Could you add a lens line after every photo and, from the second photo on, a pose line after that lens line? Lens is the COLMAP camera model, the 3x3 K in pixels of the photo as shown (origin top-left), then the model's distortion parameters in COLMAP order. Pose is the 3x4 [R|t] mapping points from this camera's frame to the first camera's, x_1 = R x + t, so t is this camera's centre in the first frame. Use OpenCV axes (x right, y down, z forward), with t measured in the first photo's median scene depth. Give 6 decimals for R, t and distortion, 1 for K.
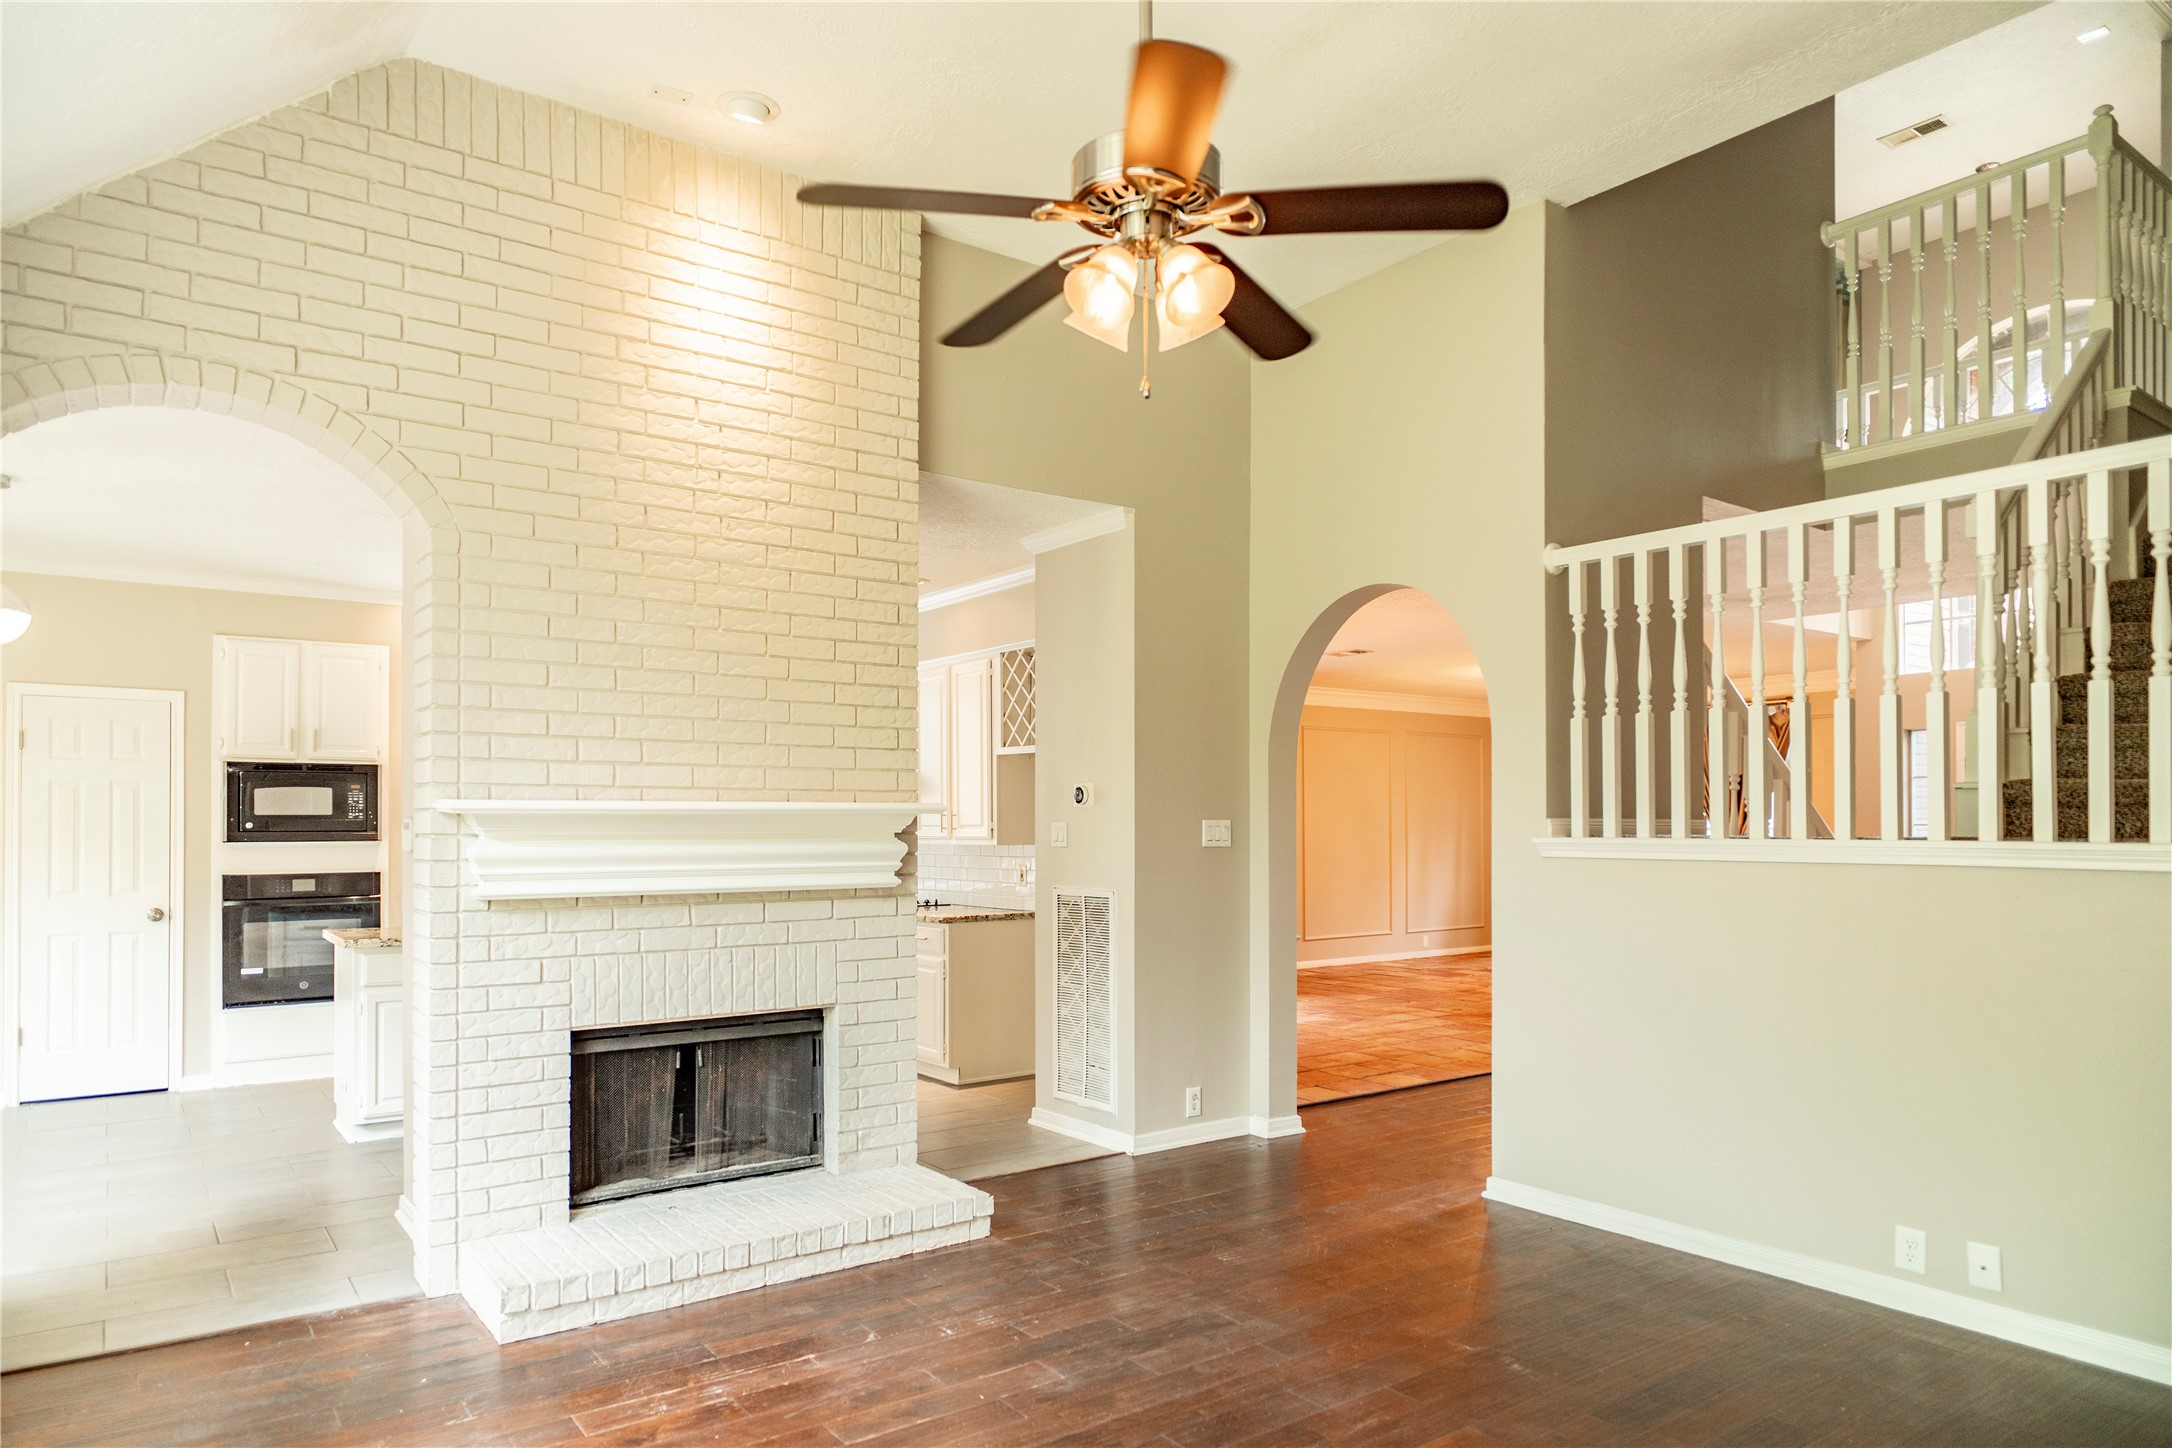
lens RADIAL K [[1312.1, 0, 1078.8], [0, 1312.1, 820.9], [0, 0, 1]] dist [-0.004137, 0.000379]
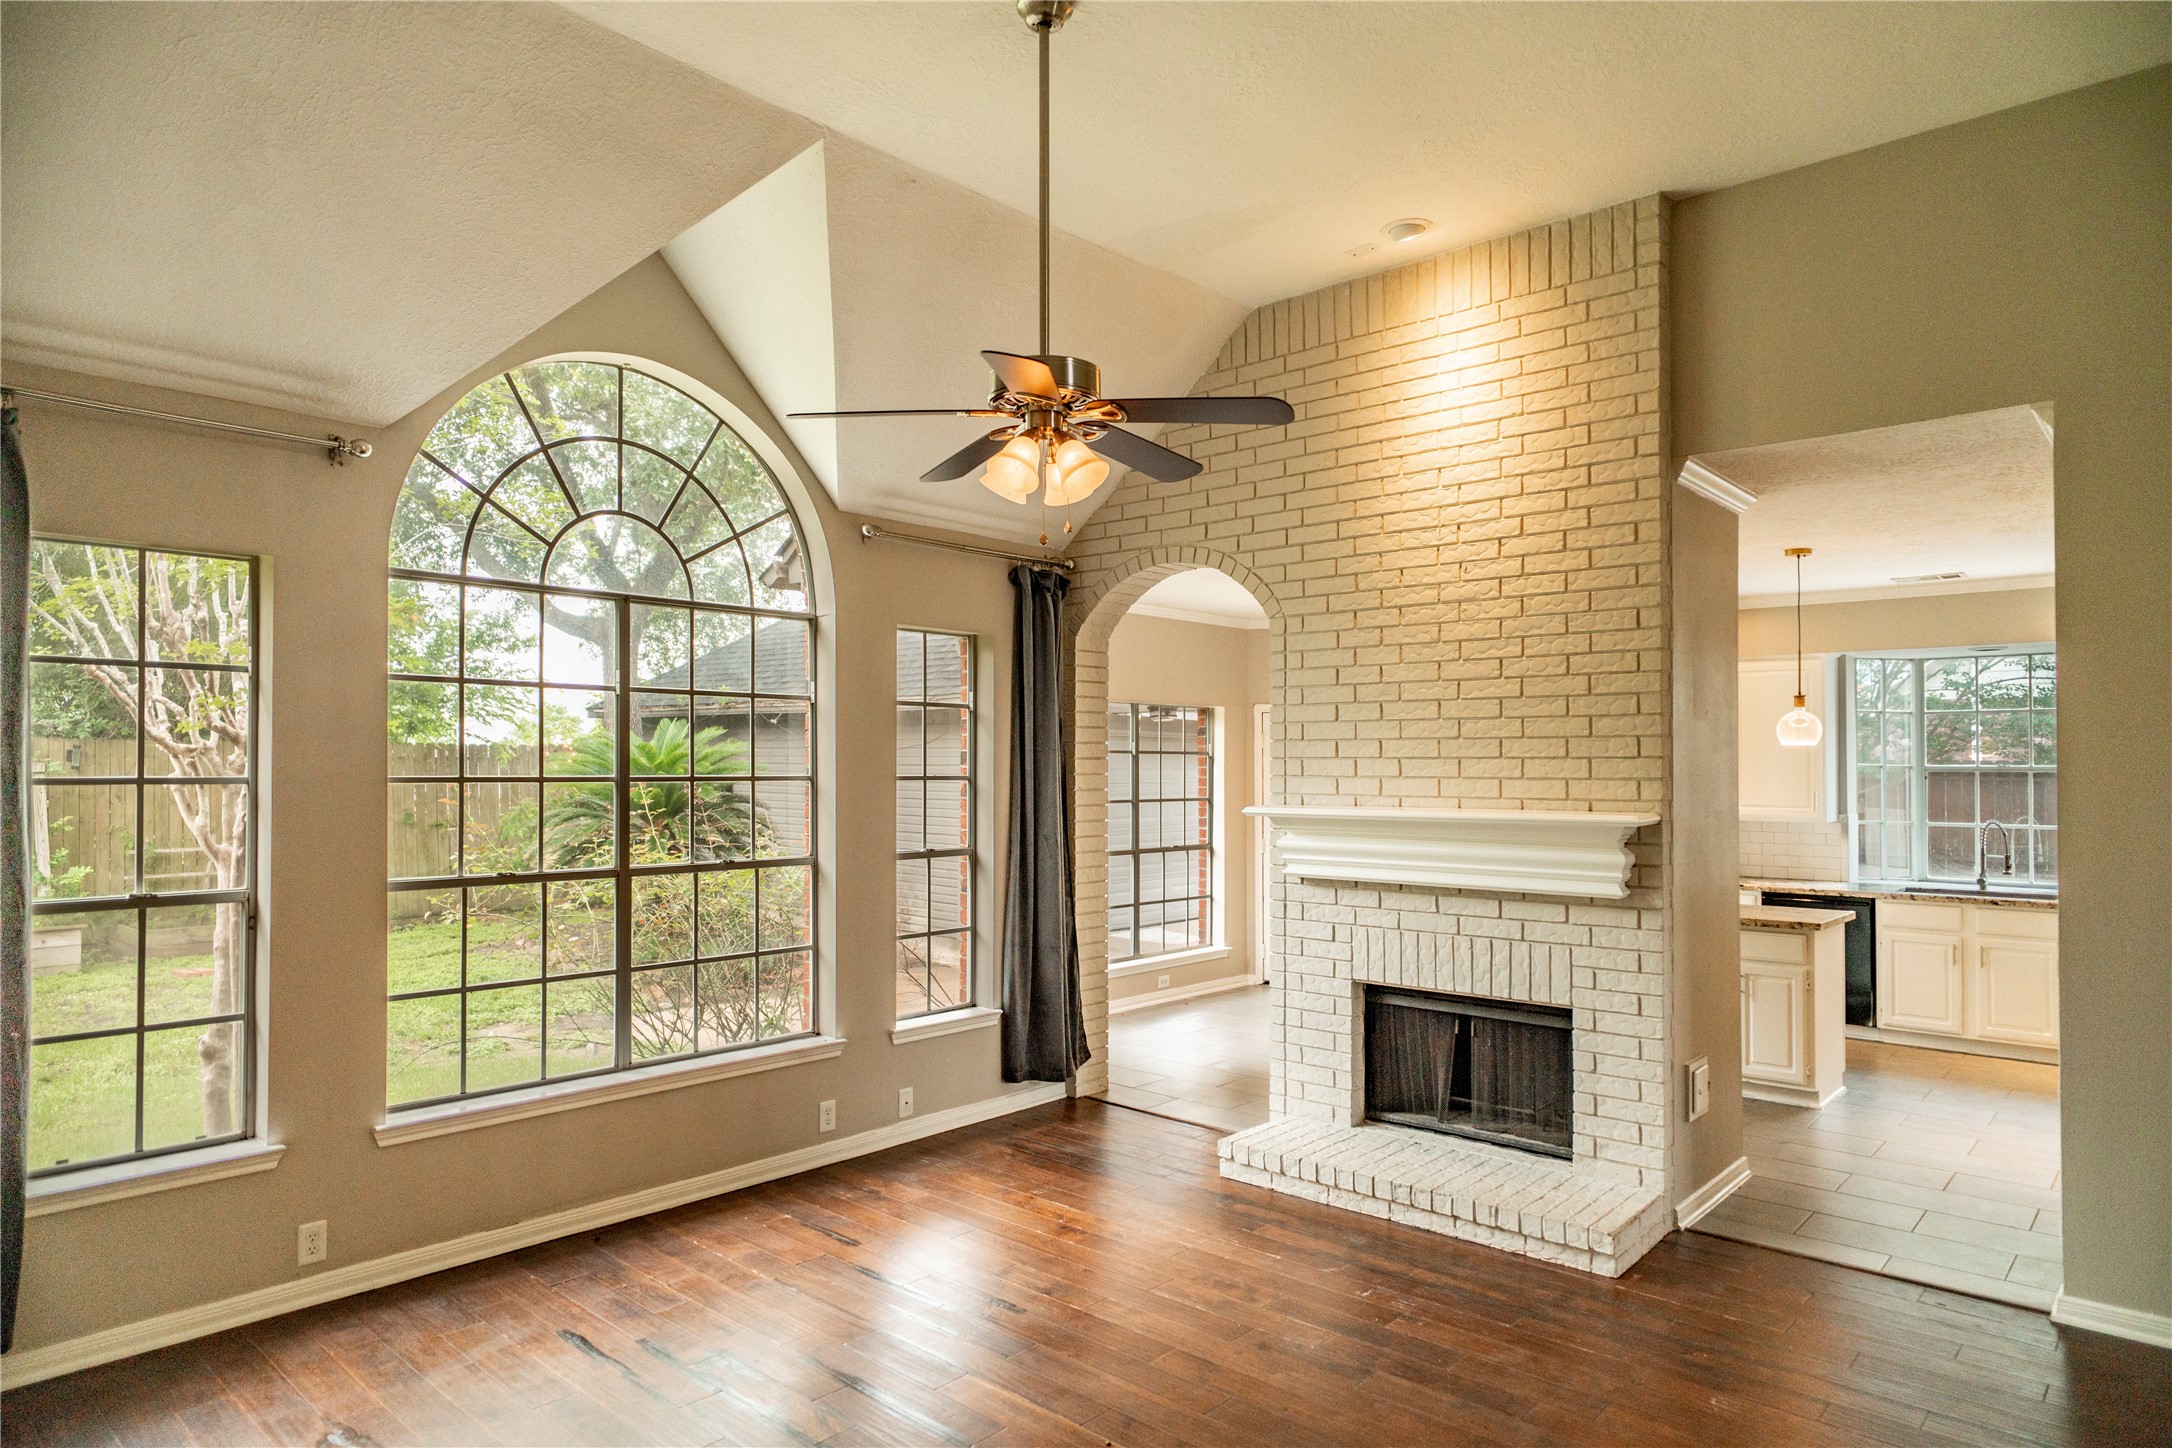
lens RADIAL K [[1289.4, 0, 1081.2], [0, 1289.4, 755.7], [0, 0, 1]] dist [-0.002915, 0.001127]
pose [[0.206038, -0.008377, -0.978508, 0.769822], [-0.001794, 0.999958, -0.008938, -0.050724], [0.978542, 0.003597, 0.206015, 0.437083]]
